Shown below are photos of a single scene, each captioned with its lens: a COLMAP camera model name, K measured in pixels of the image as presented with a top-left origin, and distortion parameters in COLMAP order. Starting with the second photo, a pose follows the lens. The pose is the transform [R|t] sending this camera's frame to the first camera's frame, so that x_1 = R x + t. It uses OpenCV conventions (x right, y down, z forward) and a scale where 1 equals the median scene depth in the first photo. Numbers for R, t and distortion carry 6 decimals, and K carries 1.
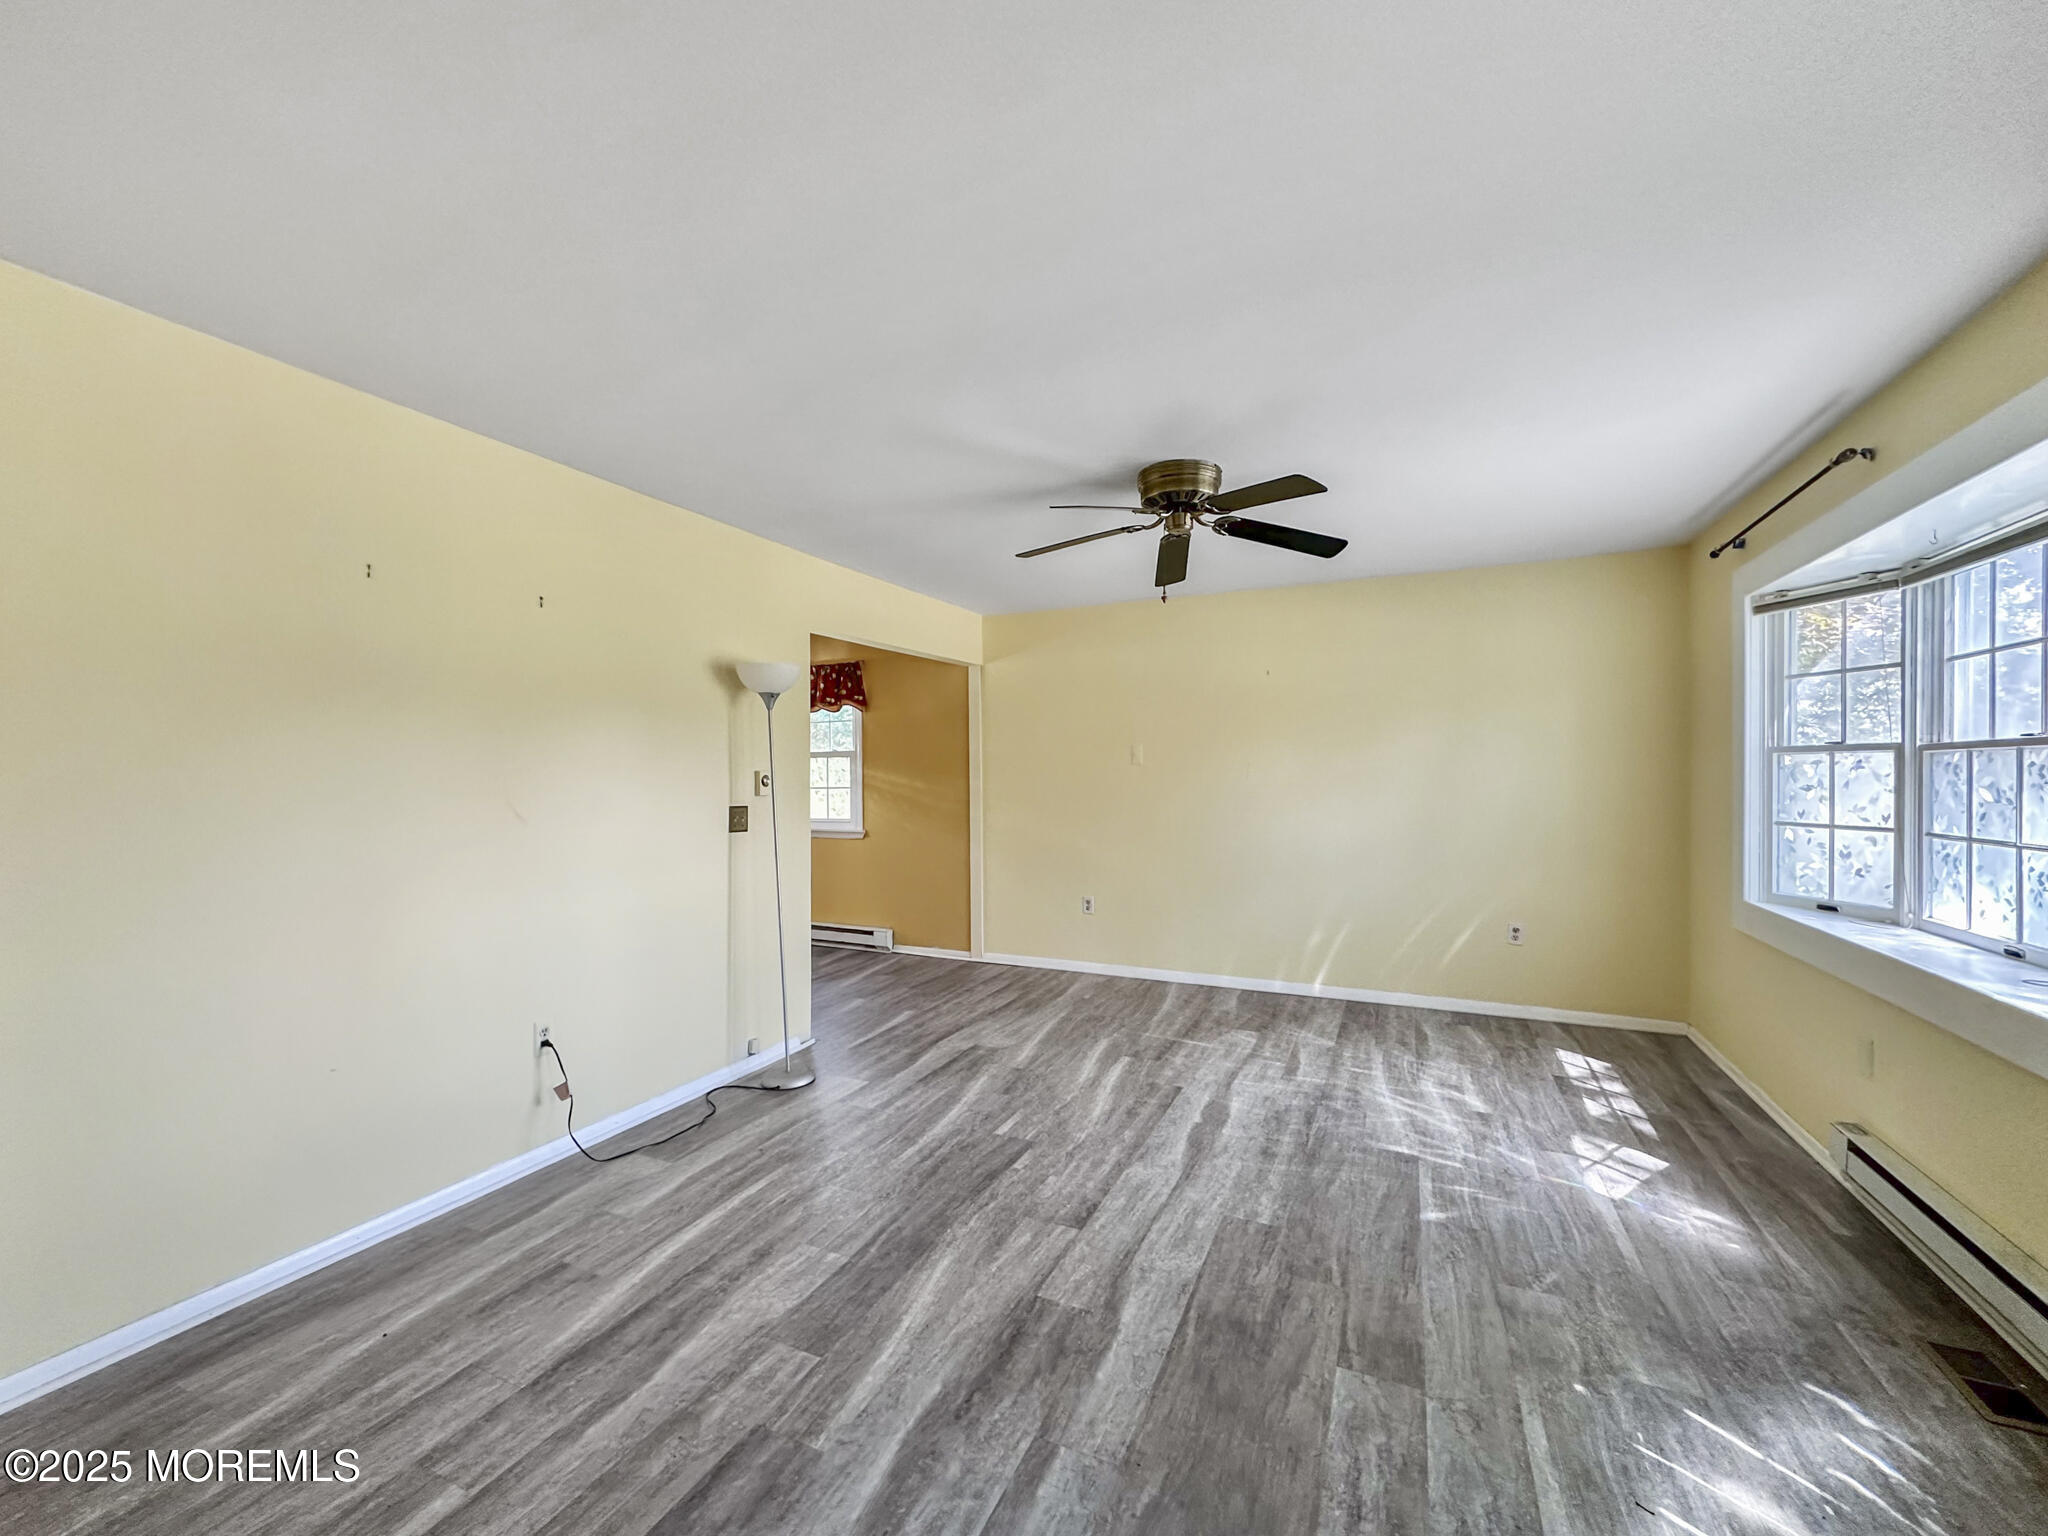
lens RADIAL K [[834.9, 0, 1032.0], [0, 834.9, 782.5], [0, 0, 1]] dist [-0.001893, -0.000218]
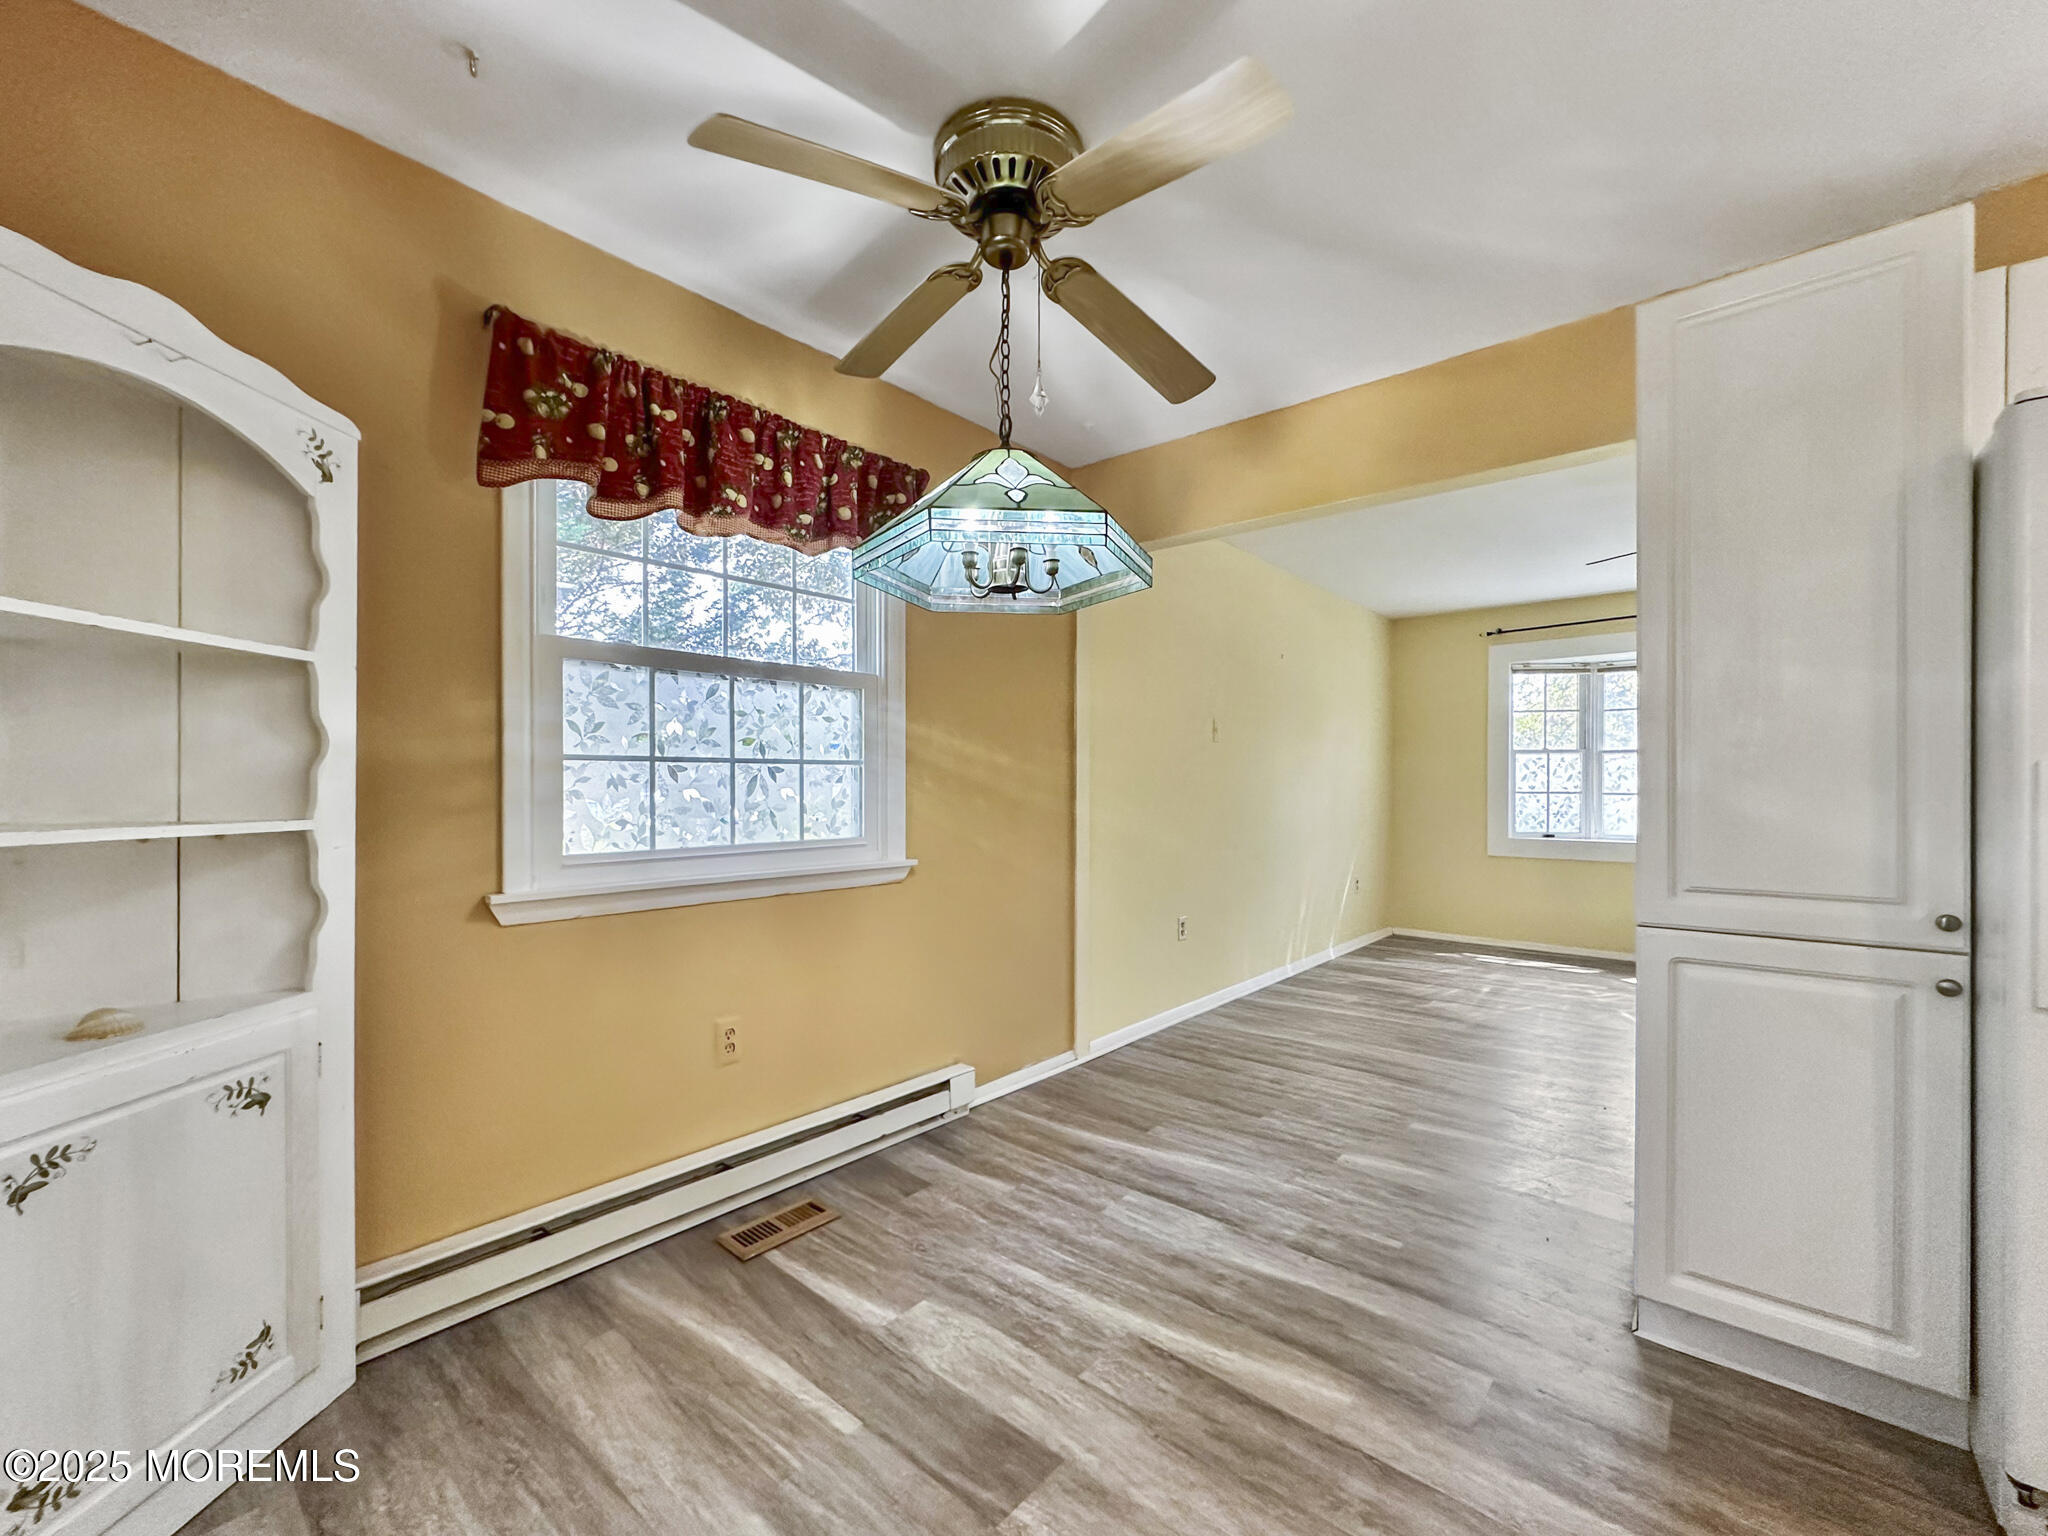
lens RADIAL K [[830.5, 0, 1016.6], [0, 830.5, 788.7], [0, 0, 1]] dist [-0.001661, -0.000213]
pose [[0.283930, 0.002186, 0.958842, -1.269367], [0.007765, 0.999959, -0.004579, 0.046819], [-0.958813, 0.008746, 0.283902, 1.731405]]
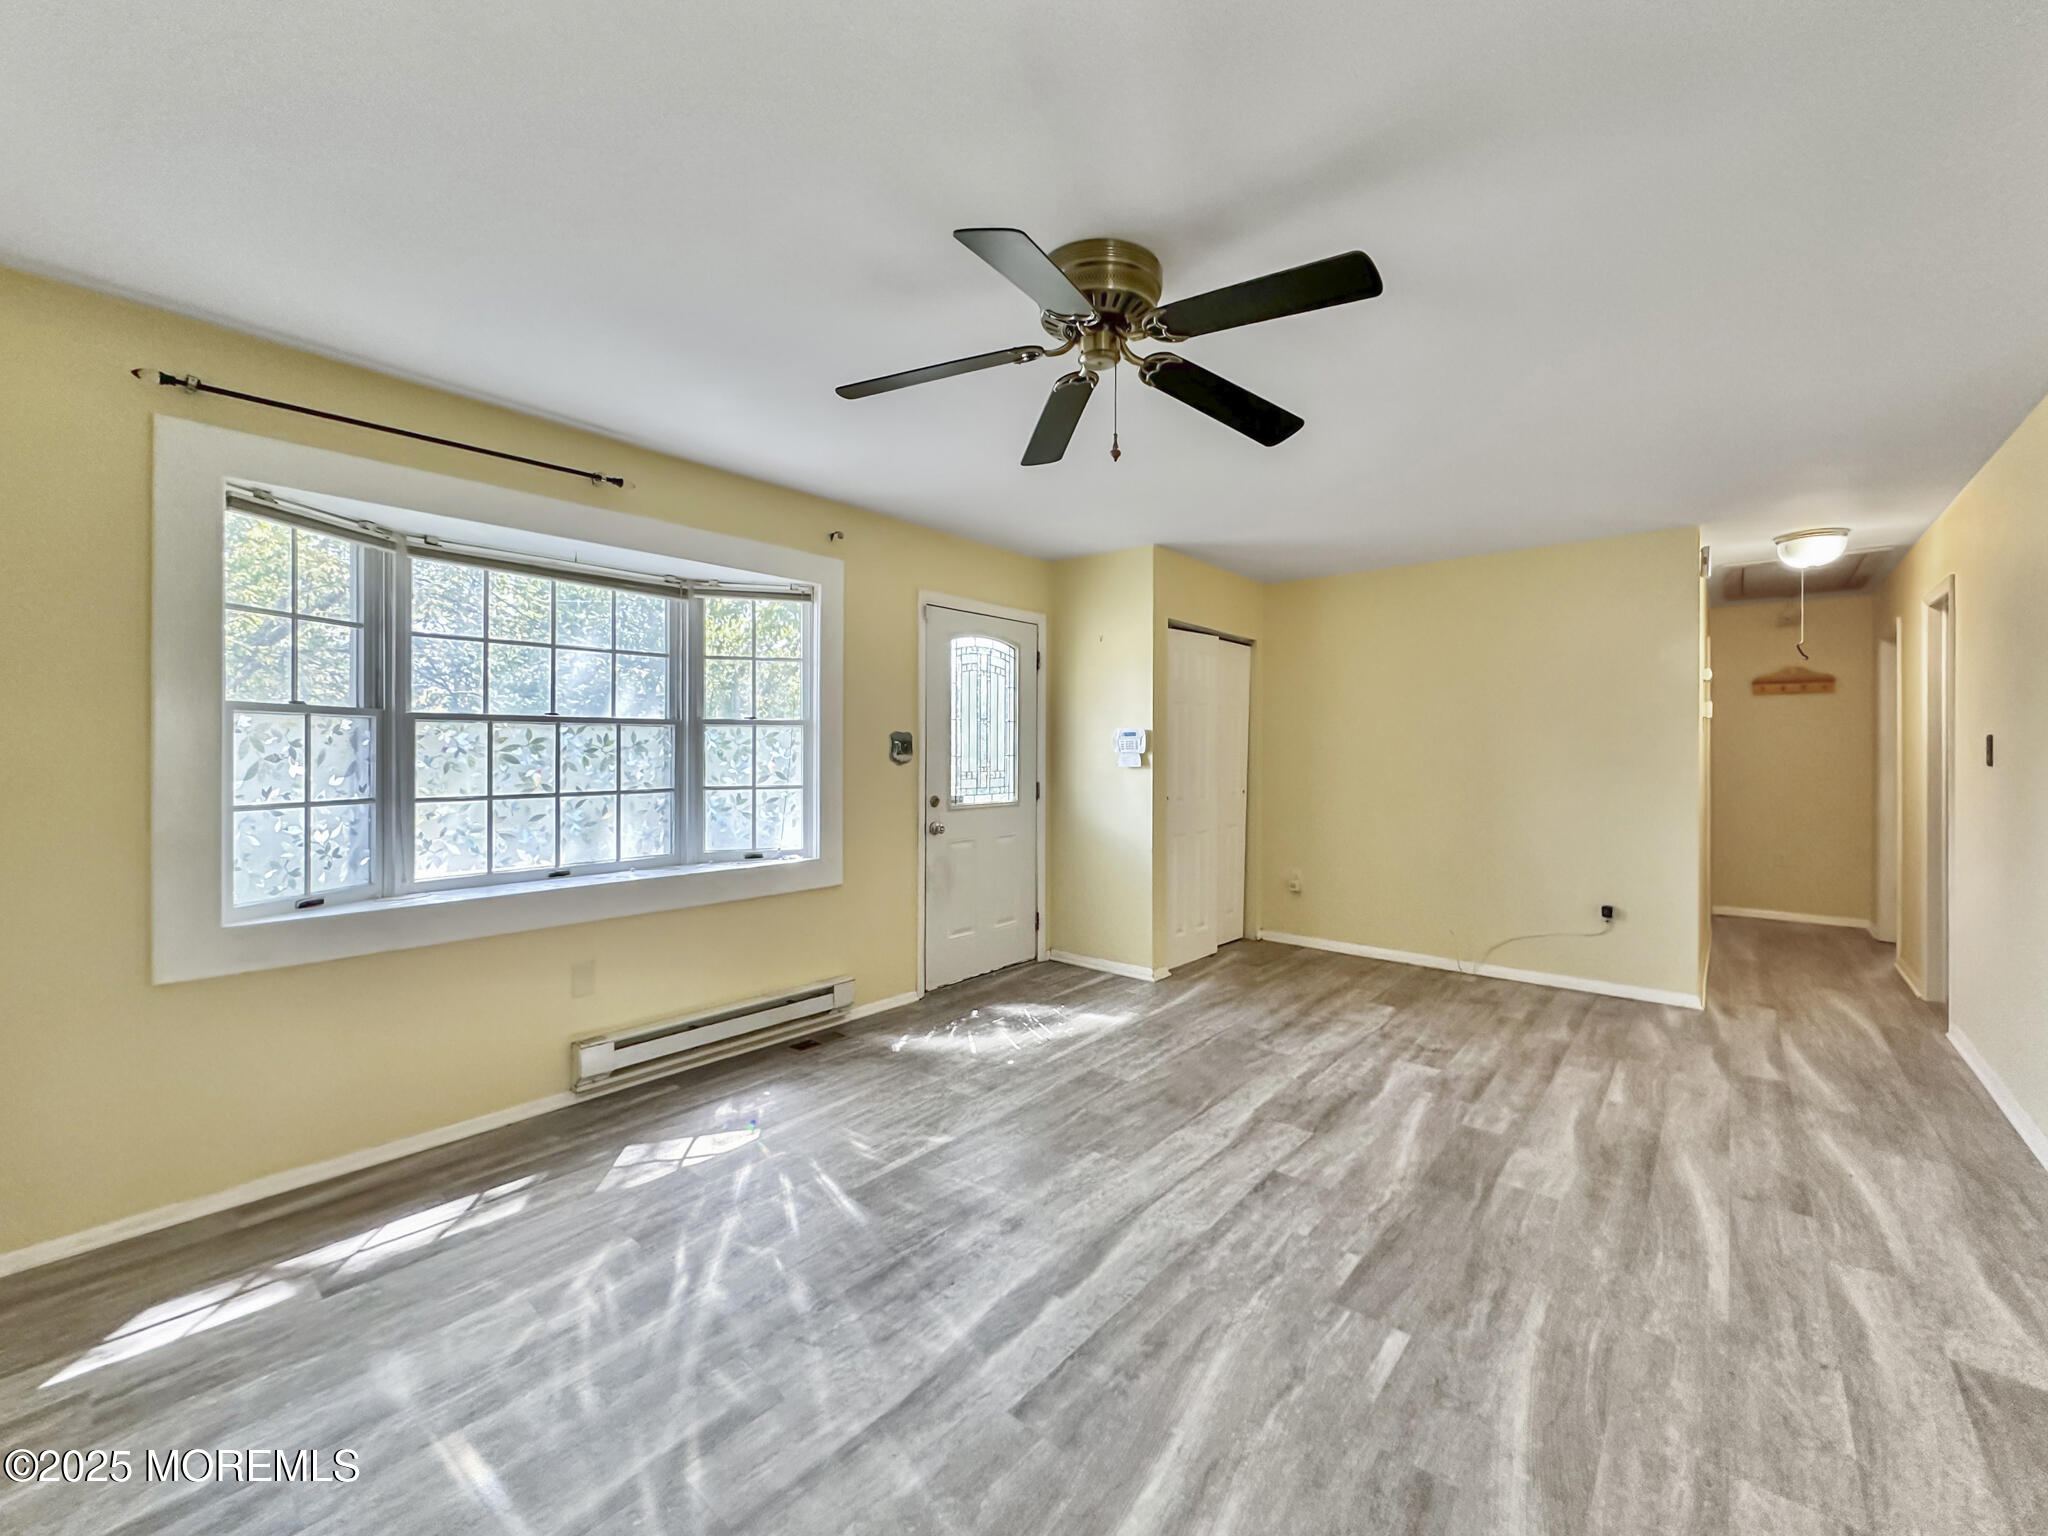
lens RADIAL K [[835.9, 0, 1030.0], [0, 835.9, 746.0], [0, 0, 1]] dist [-0.000505, -0.000156]
pose [[-0.961205, 0.004452, 0.275801, 0.049654], [0.005728, 0.999976, 0.003824, -0.003474], [-0.275777, 0.005255, -0.961207, 1.702134]]
